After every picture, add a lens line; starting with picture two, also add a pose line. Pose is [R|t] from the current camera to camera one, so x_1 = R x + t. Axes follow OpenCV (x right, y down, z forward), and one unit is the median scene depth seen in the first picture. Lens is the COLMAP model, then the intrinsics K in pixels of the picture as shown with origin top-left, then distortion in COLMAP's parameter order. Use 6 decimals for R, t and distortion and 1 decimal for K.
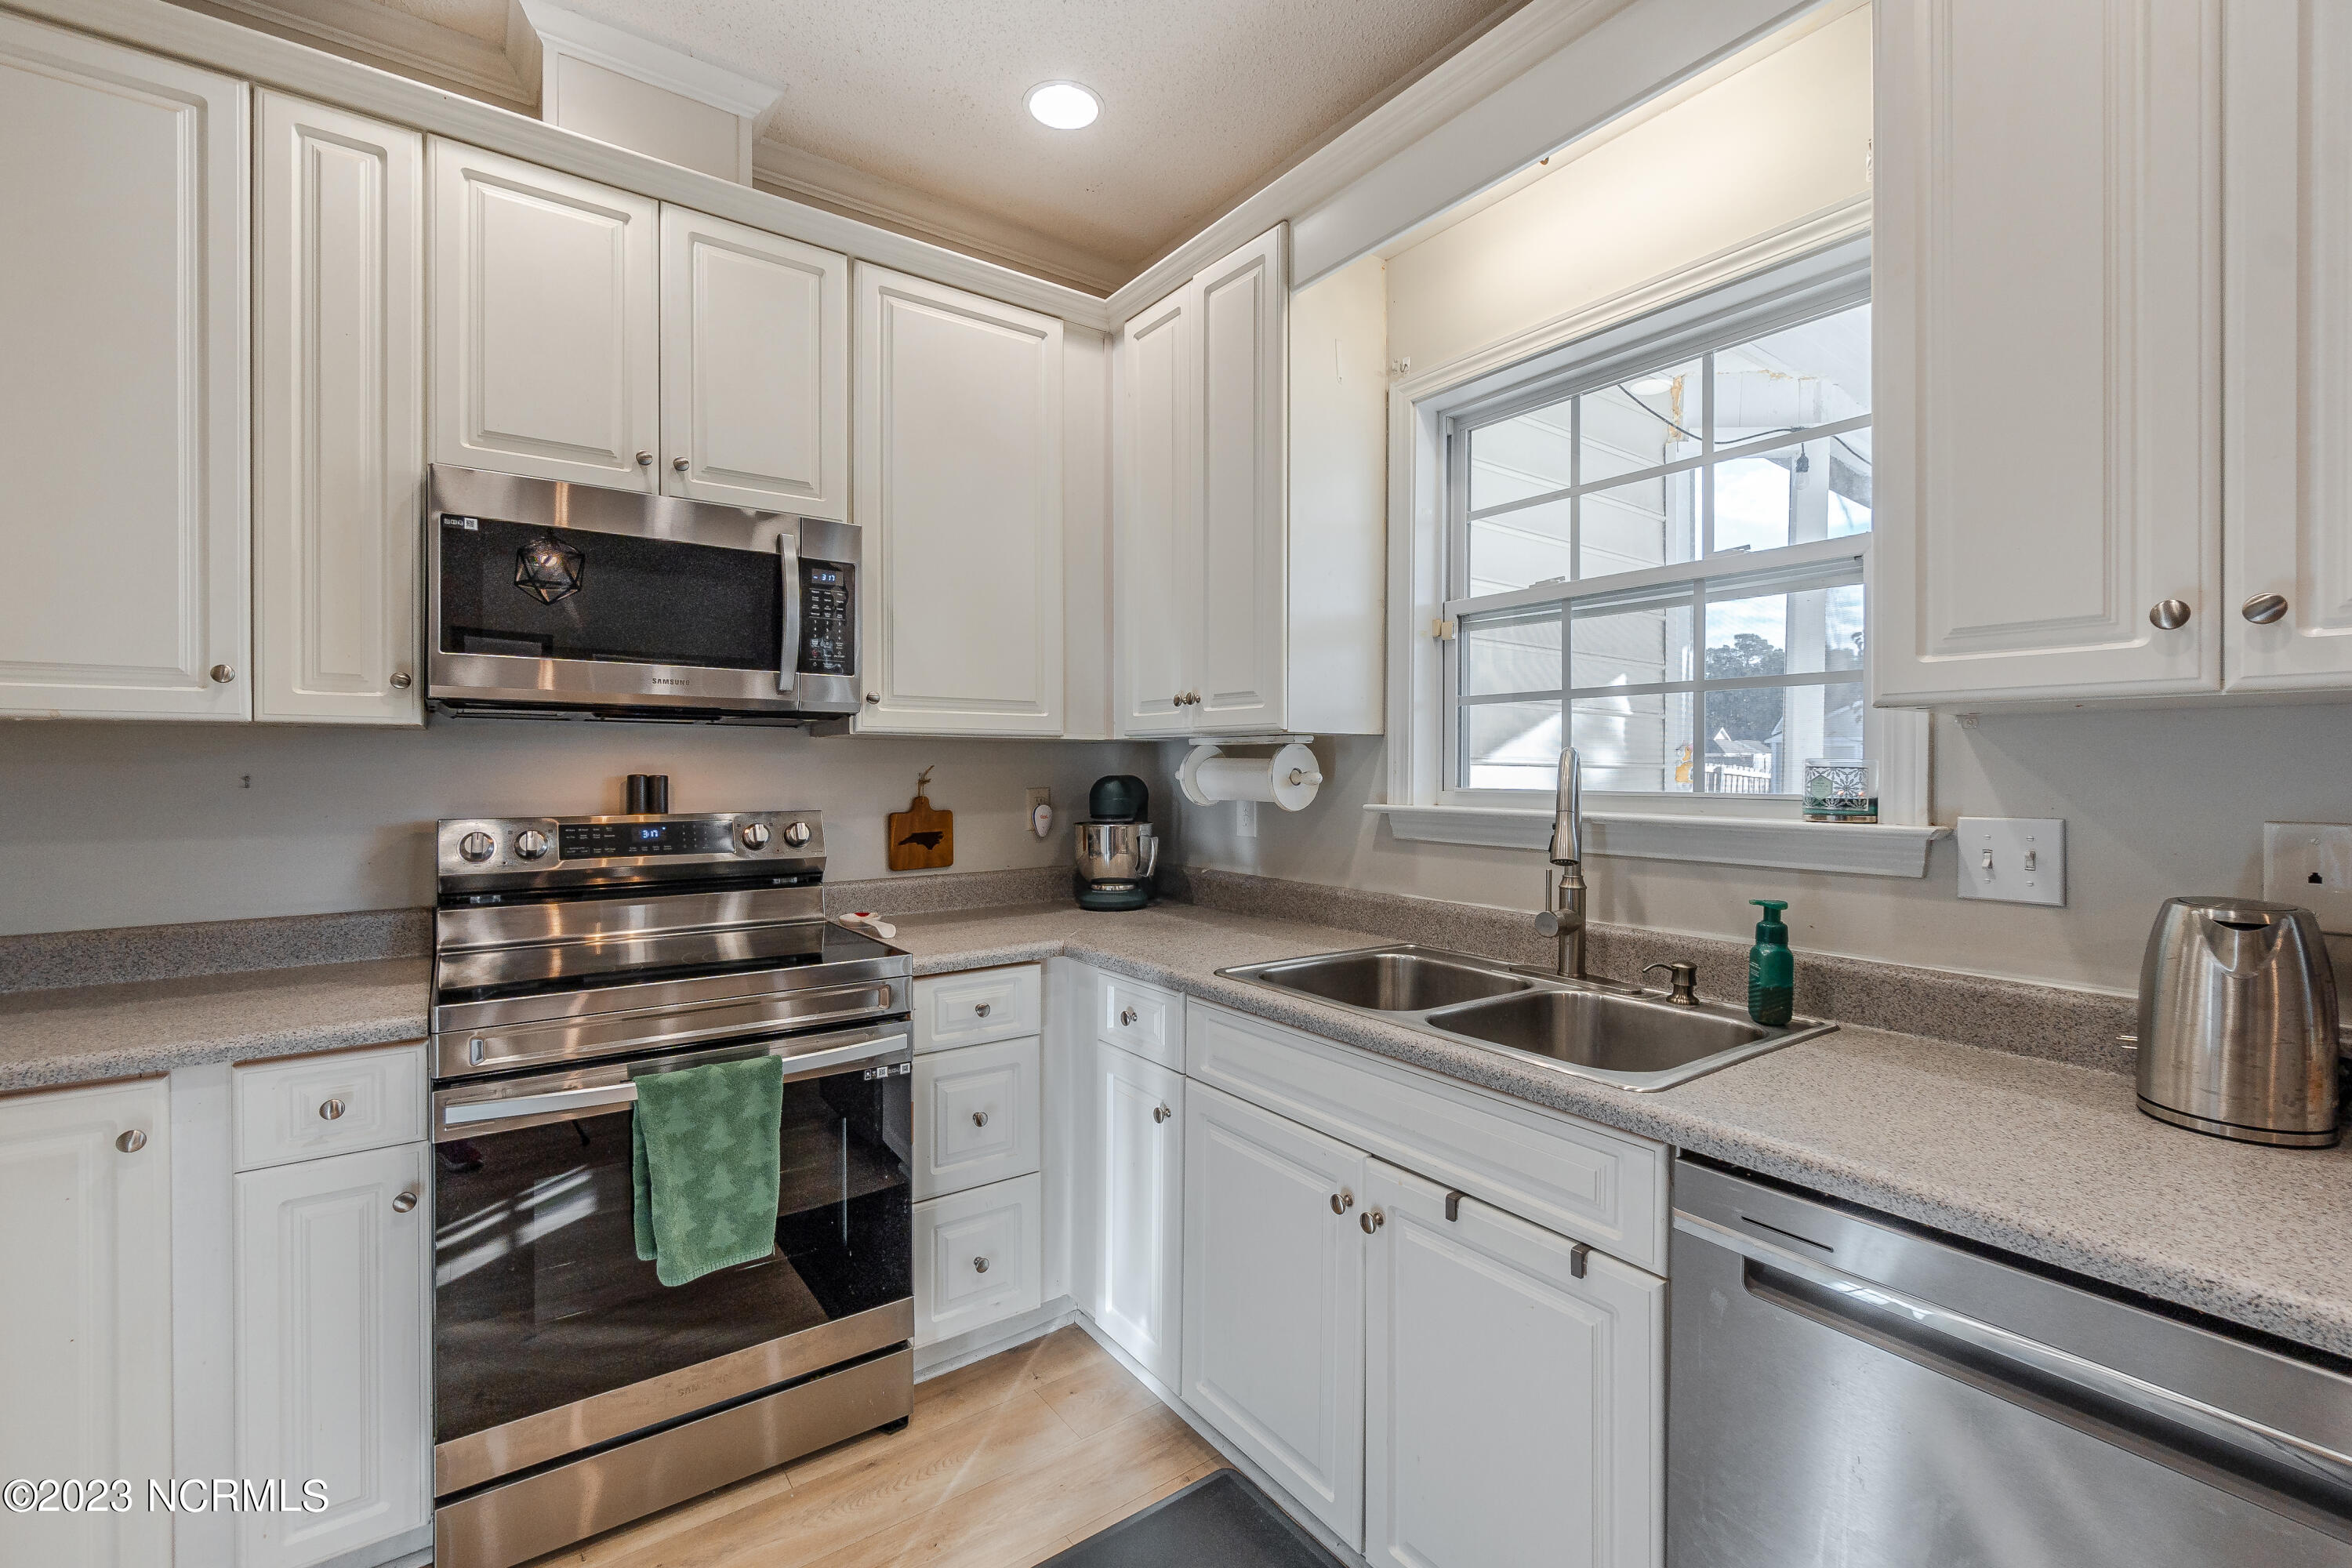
lens RADIAL K [[1018.4, 0, 1197.1], [0, 1018.4, 773.3], [0, 0, 1]] dist [-0.009940, 0.001776]
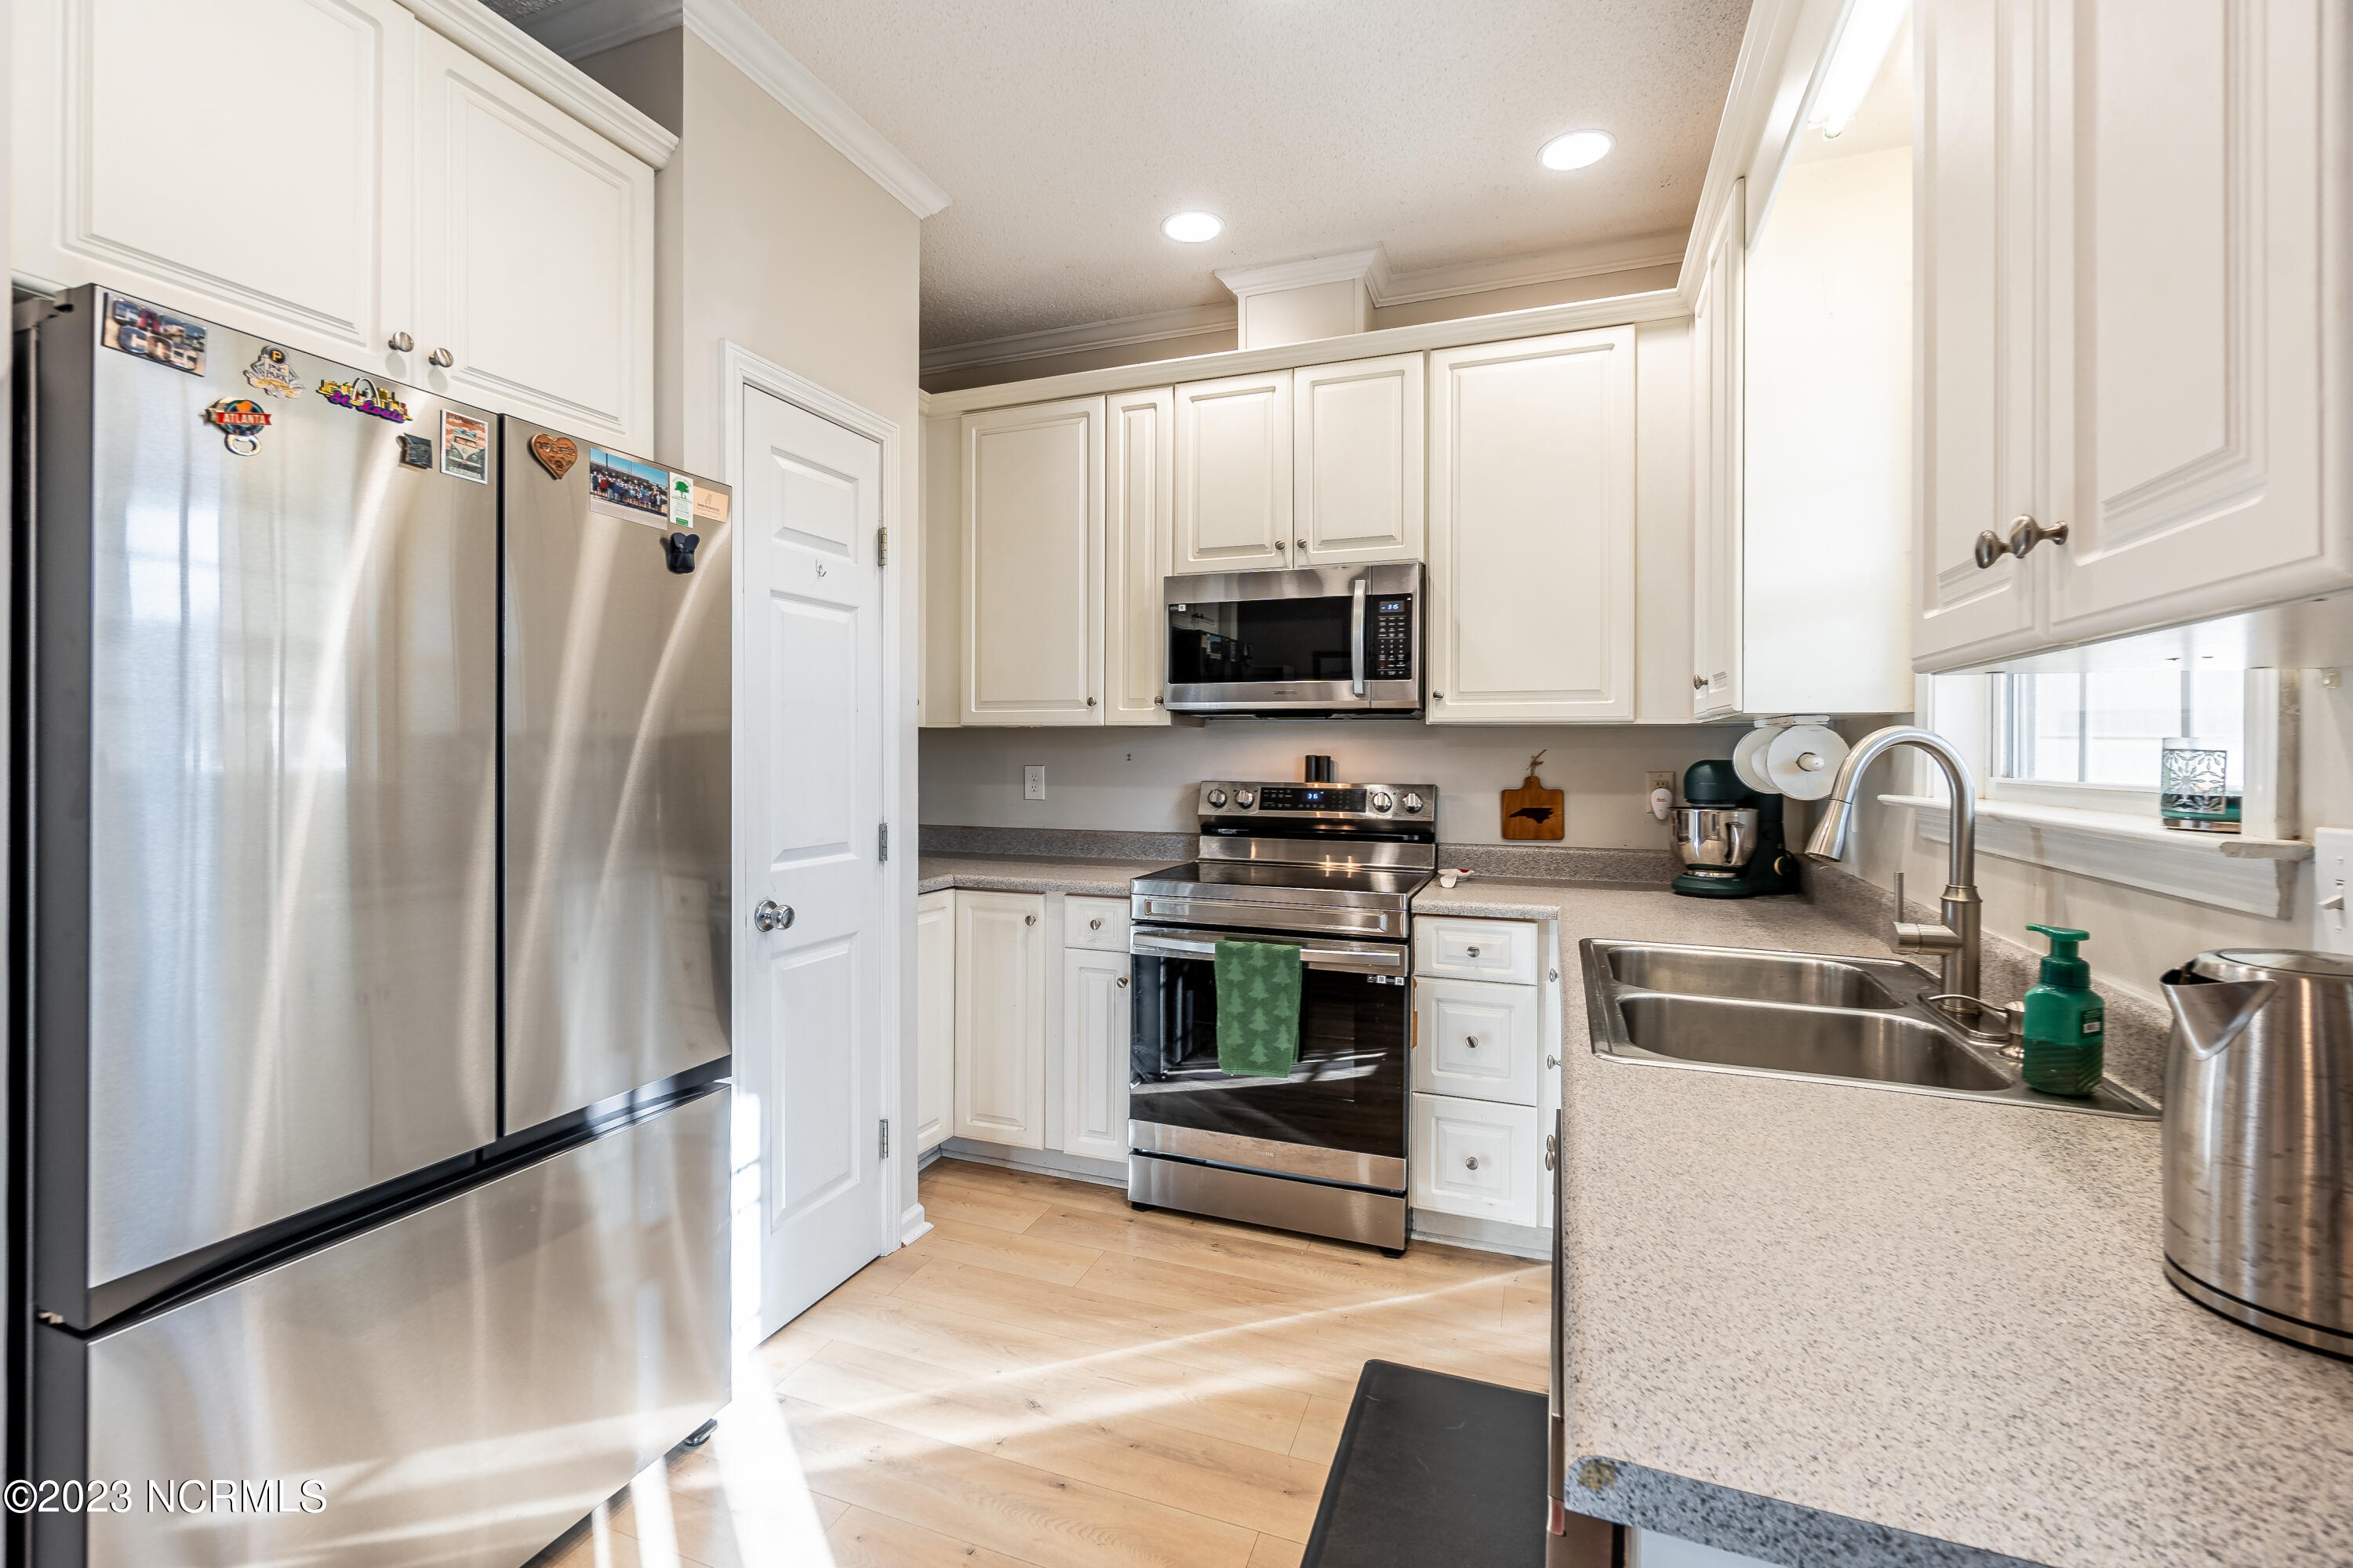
lens RADIAL K [[1018.9, 0, 1138.8], [0, 1018.9, 755.0], [0, 0, 1]] dist [-0.009940, 0.001776]
pose [[0.529625, 0.005384, -0.848215, 0.611340], [-0.009966, 0.999950, 0.000124, 0.003675], [0.848173, 0.008388, 0.529652, 0.022640]]
